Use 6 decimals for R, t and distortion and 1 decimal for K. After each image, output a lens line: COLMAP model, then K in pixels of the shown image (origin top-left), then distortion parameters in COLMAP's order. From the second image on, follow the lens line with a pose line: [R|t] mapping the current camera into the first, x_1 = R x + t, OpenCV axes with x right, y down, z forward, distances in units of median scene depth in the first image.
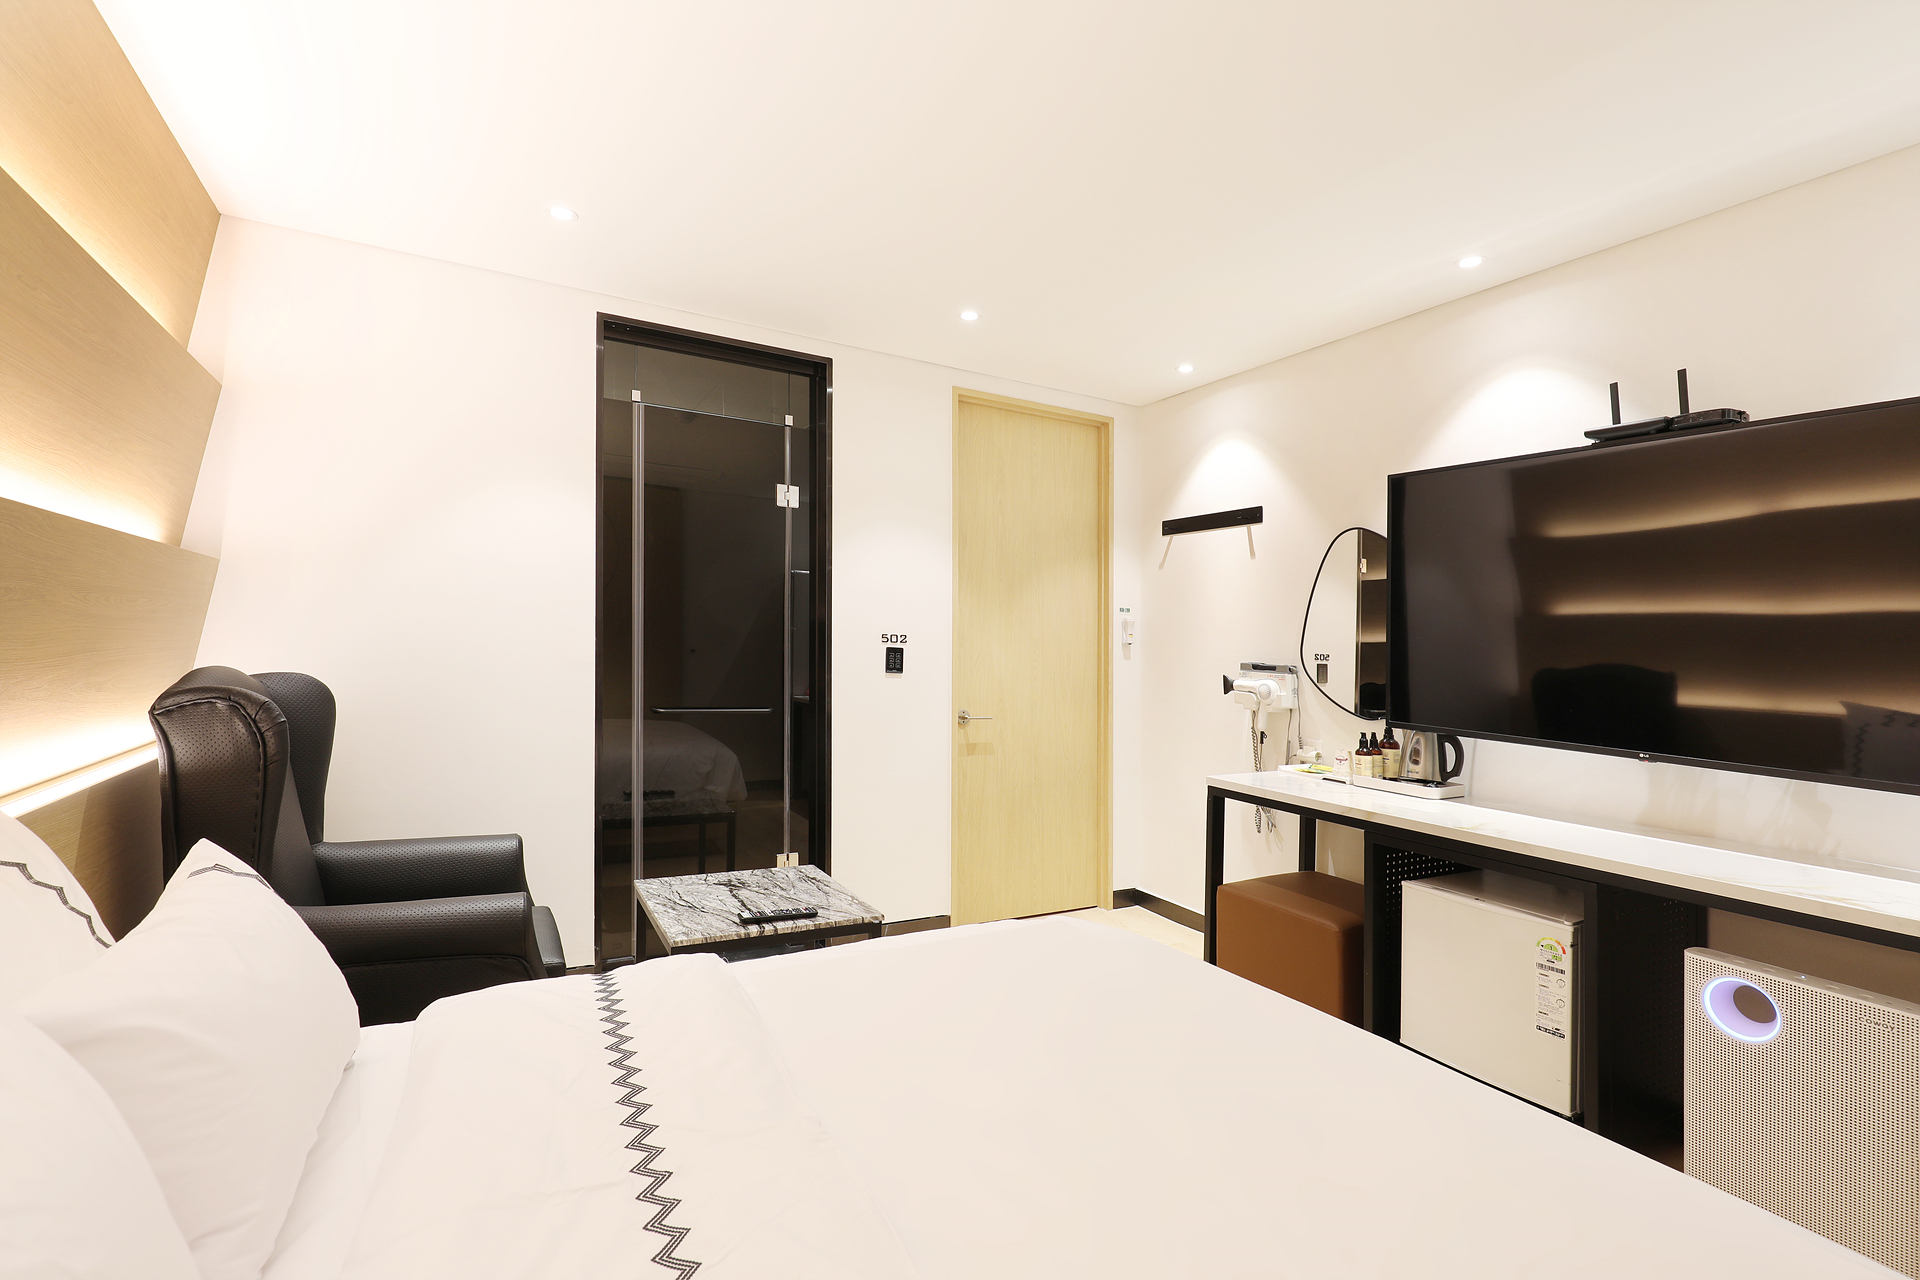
lens RADIAL K [[860.1, 0, 955.4], [0, 860.1, 639.8], [0, 0, 1]] dist [-0.000505, -0.000235]
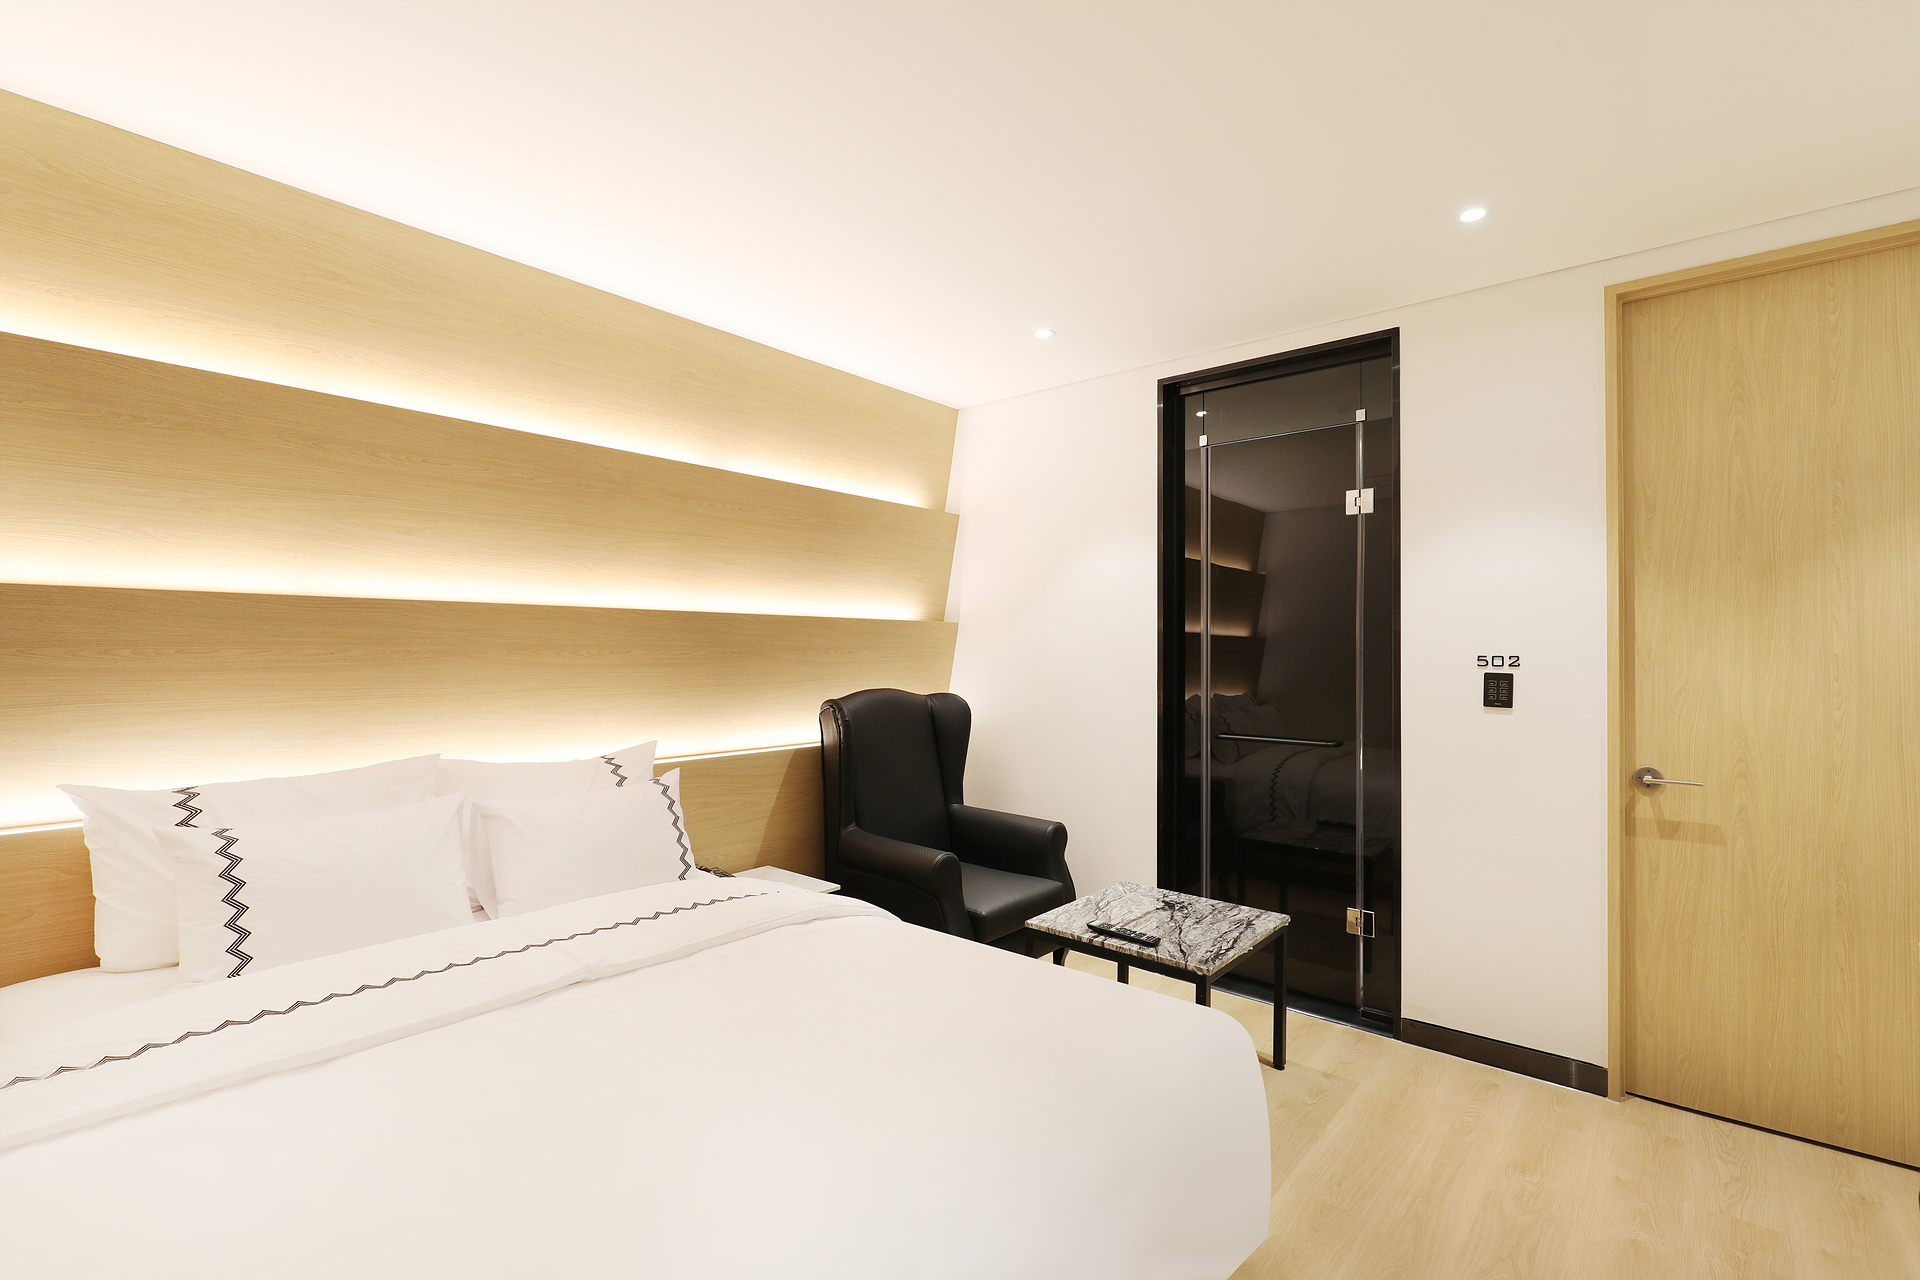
lens RADIAL K [[873.4, 0, 959.6], [0, 873.4, 657.8], [0, 0, 1]] dist [-0.016348, -0.000088]
pose [[0.343840, -0.025205, -0.938690, 0.496426], [0.015474, 0.999656, -0.021174, 0.004481], [0.938901, -0.007244, 0.344111, 0.312253]]
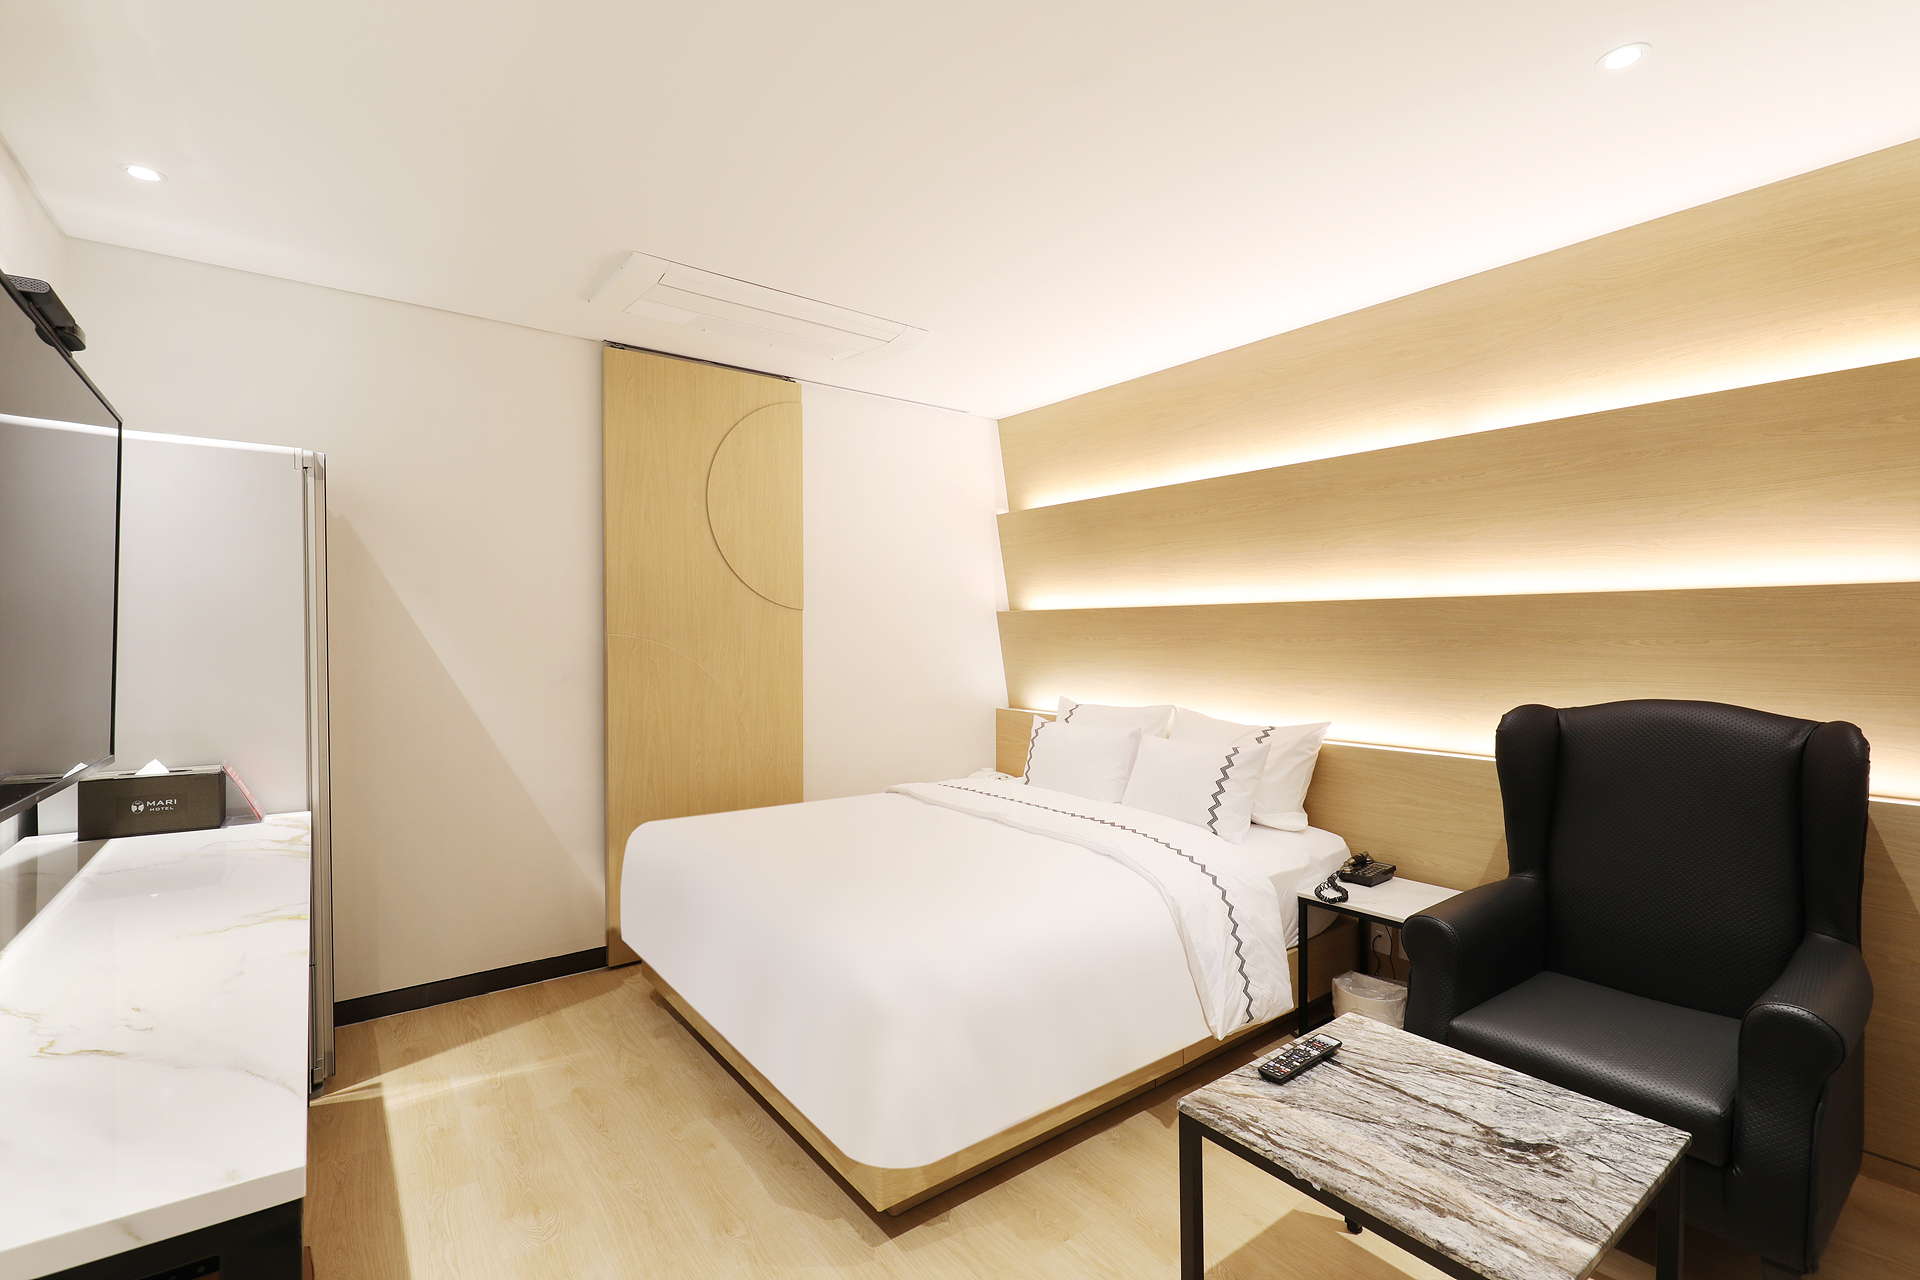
lens RADIAL K [[860.1, 0, 955.4], [0, 860.1, 639.8], [0, 0, 1]] dist [-0.000505, -0.000235]
pose [[-0.990800, -0.037132, -0.130139, 0.123906], [-0.037367, 0.999301, -0.000632, -0.008315], [0.130071, 0.004237, -0.991496, 1.140591]]
